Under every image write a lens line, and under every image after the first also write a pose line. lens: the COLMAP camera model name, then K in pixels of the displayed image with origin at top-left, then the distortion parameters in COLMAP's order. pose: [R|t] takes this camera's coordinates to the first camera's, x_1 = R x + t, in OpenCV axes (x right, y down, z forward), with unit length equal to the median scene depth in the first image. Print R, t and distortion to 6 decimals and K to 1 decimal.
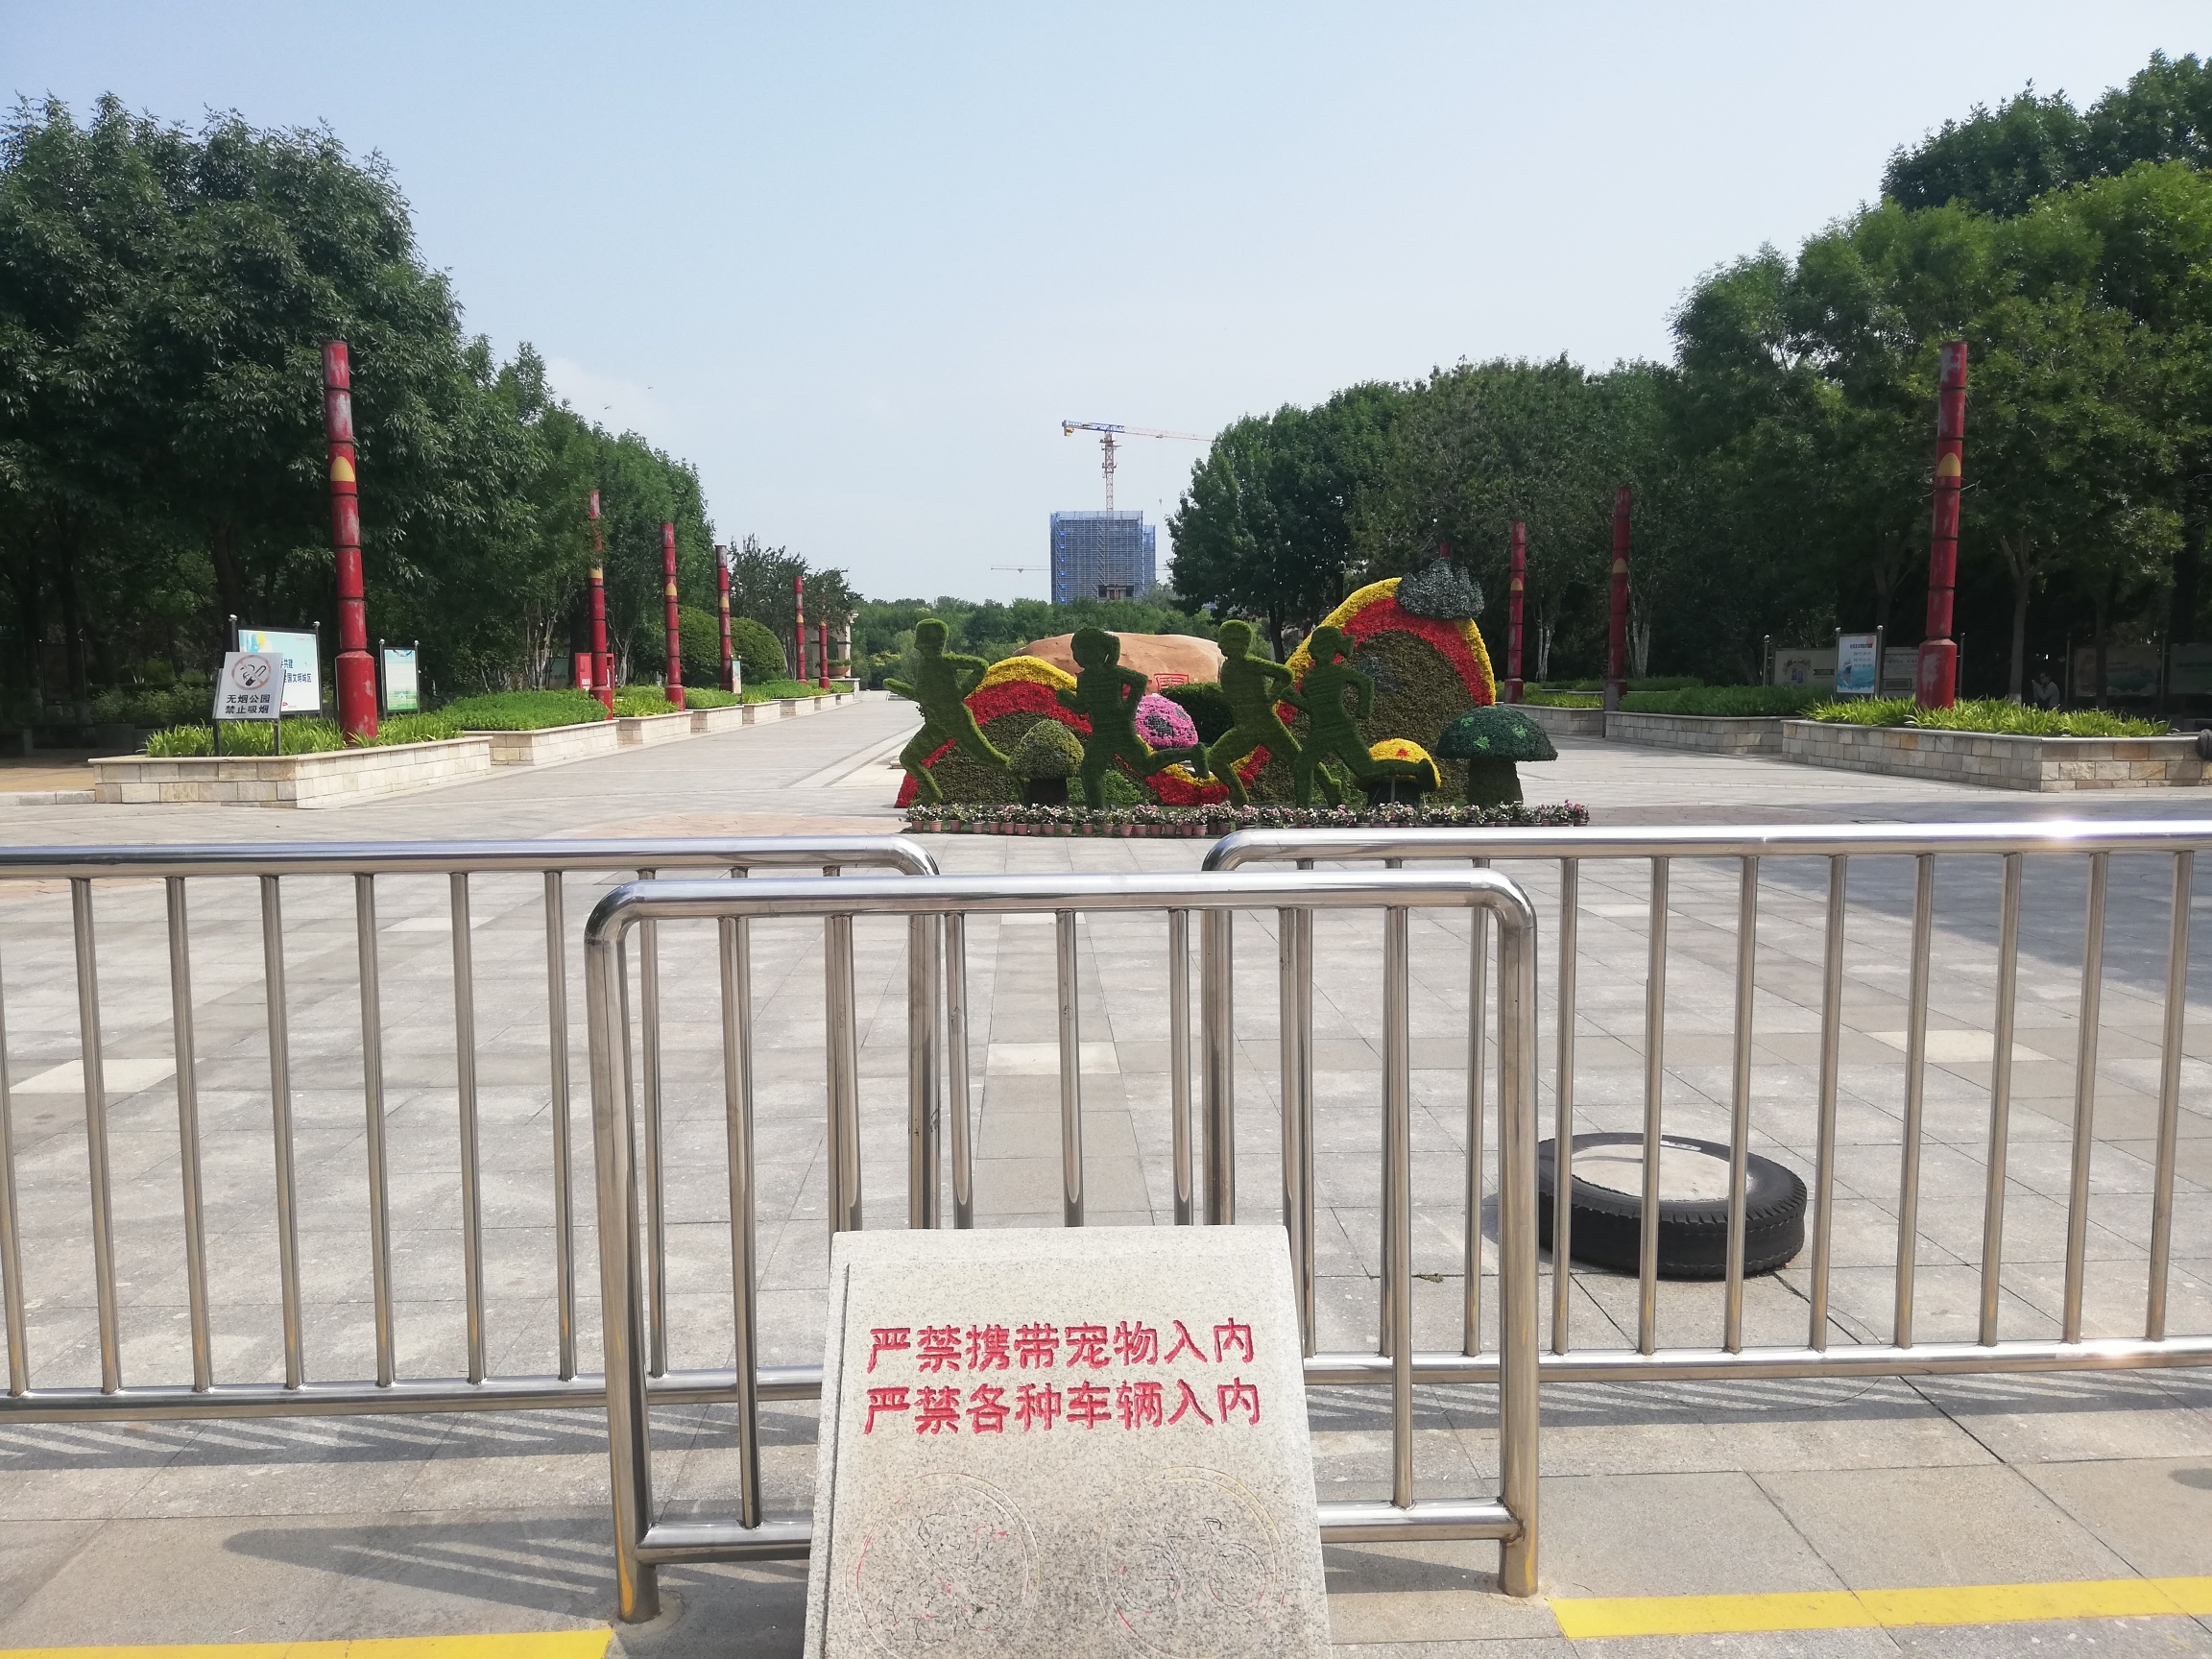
lens RADIAL K [[1667.0, 0, 1105.9], [0, 1667.0, 832.8], [0, 0, 1]] dist [0.002989, -0.001773]
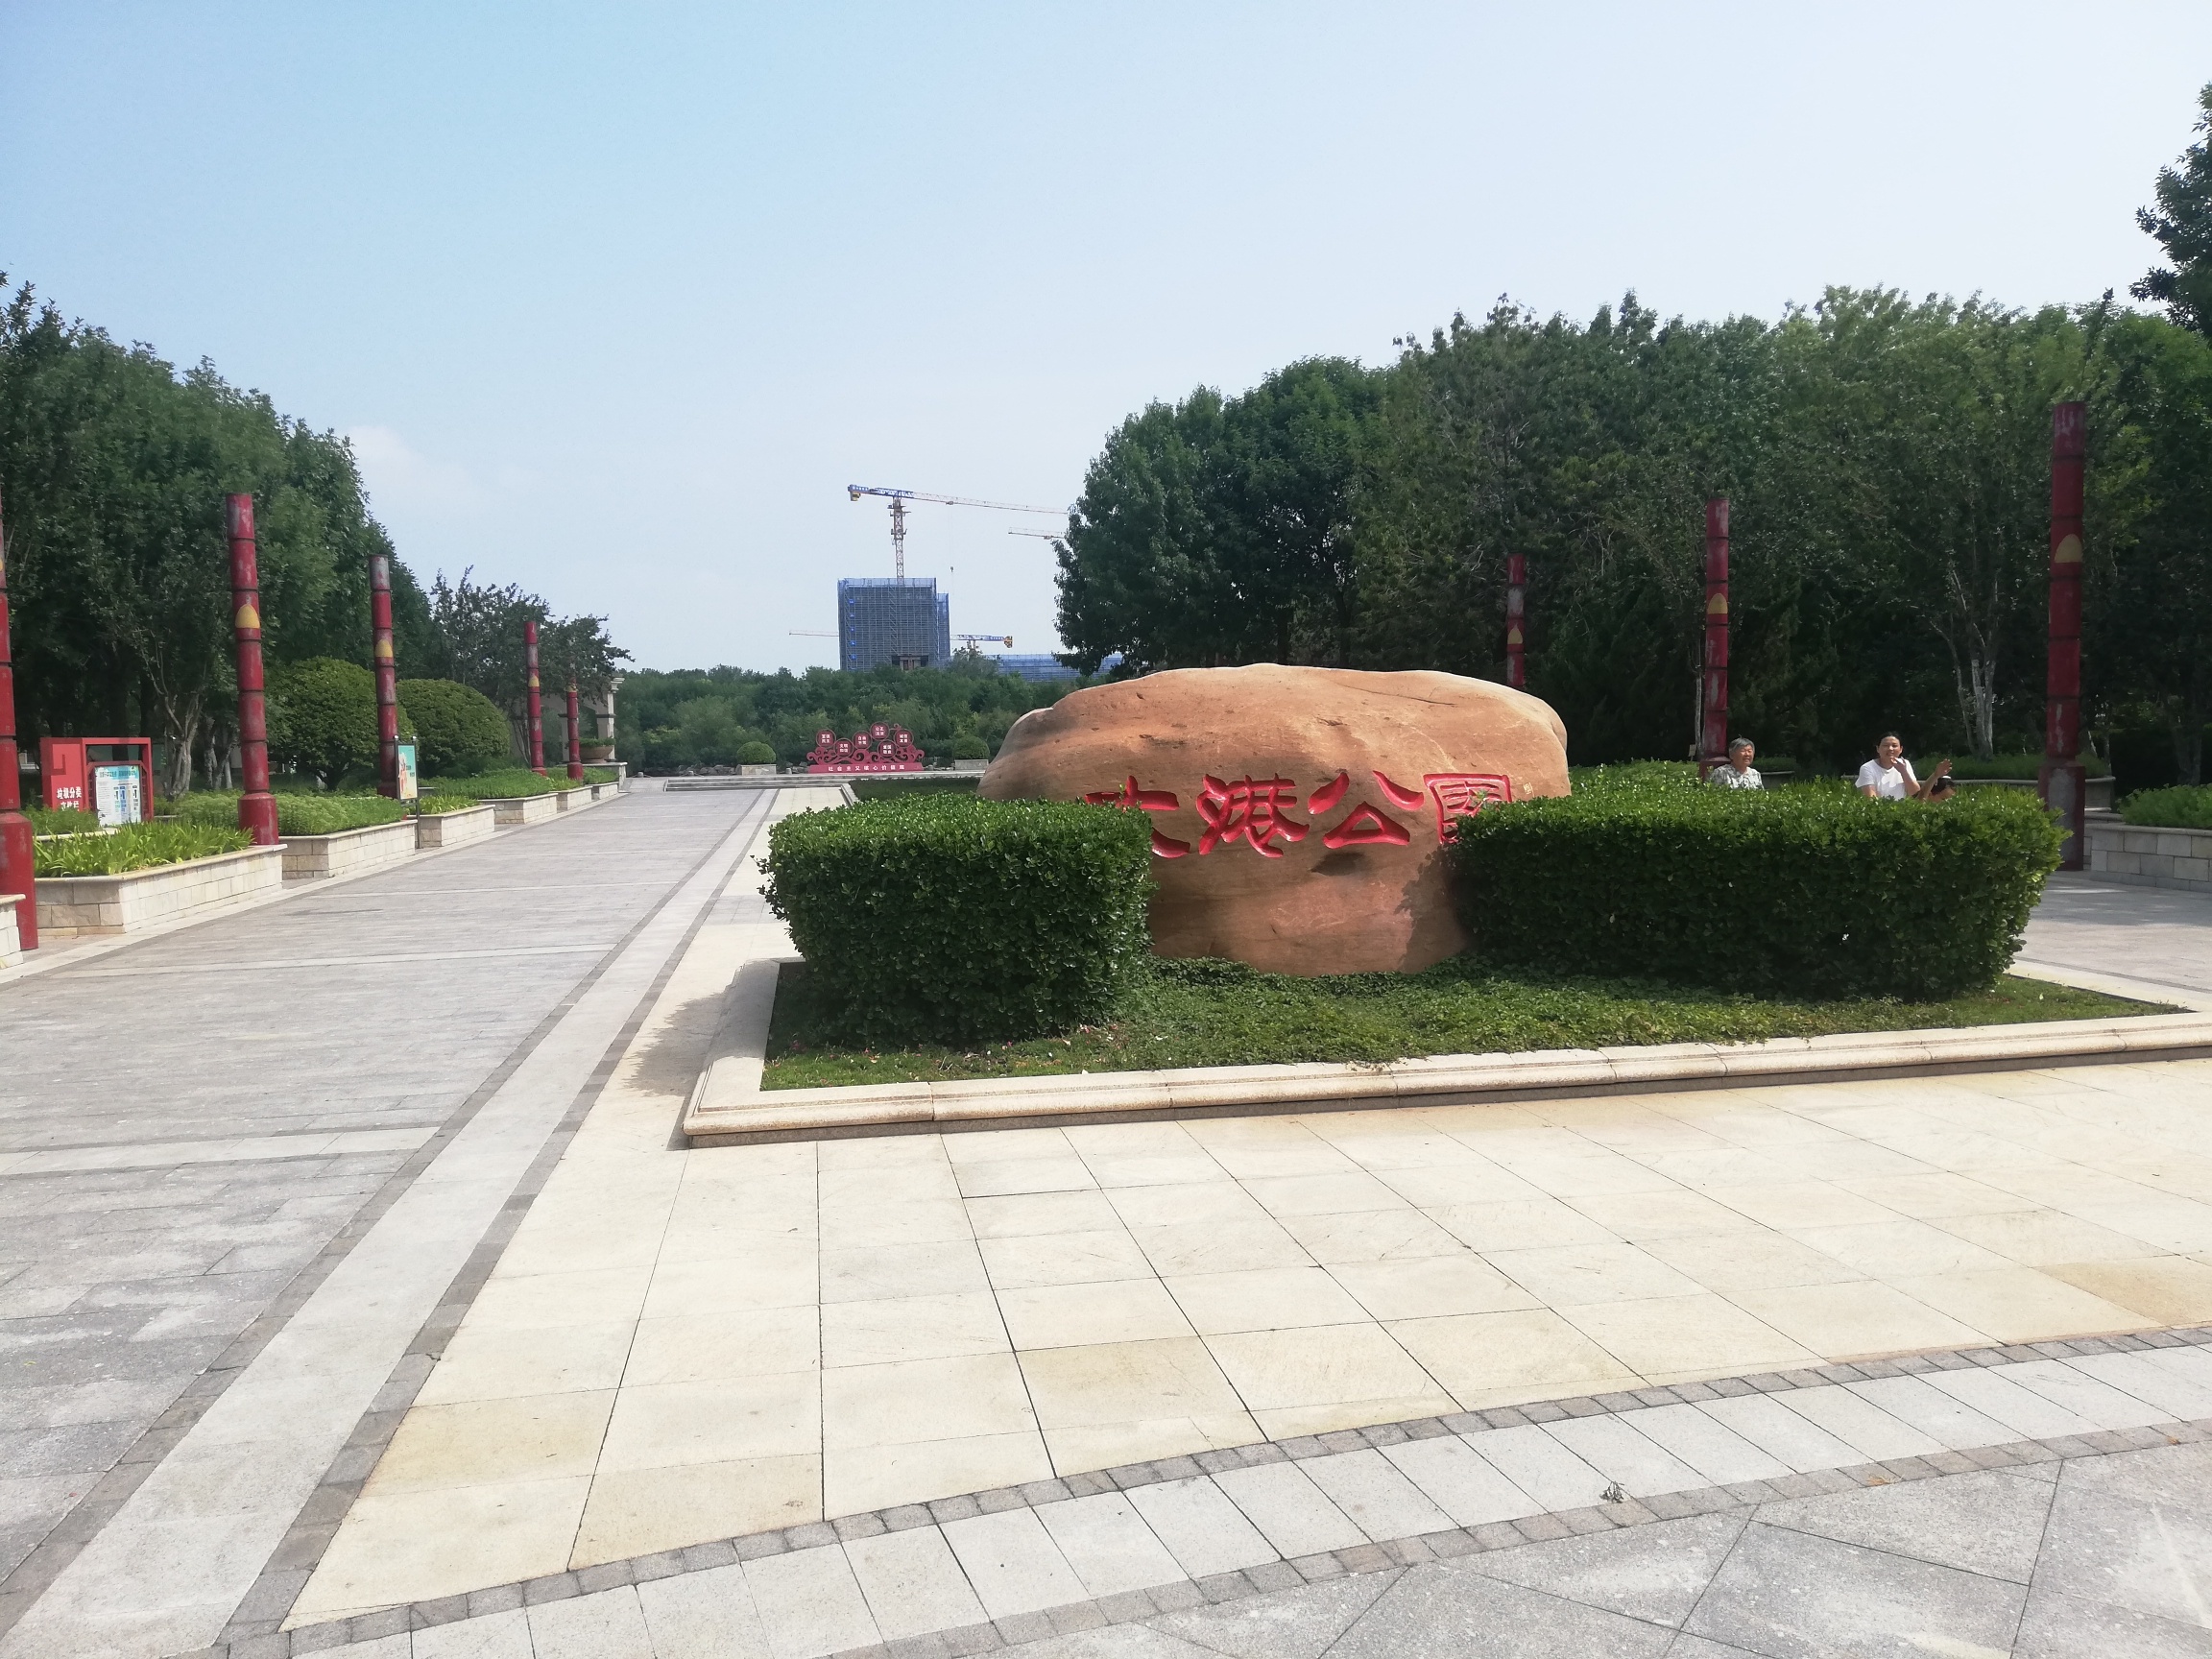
lens RADIAL K [[1667.0, 0, 1107.8], [0, 1667.0, 823.9], [0, 0, 1]] dist [0.002989, -0.001773]
pose [[0.991502, -0.020499, 0.128464, -0.035290], [0.026611, 0.998585, -0.046042, -0.029575], [-0.127338, 0.049069, 0.990645, 0.274475]]
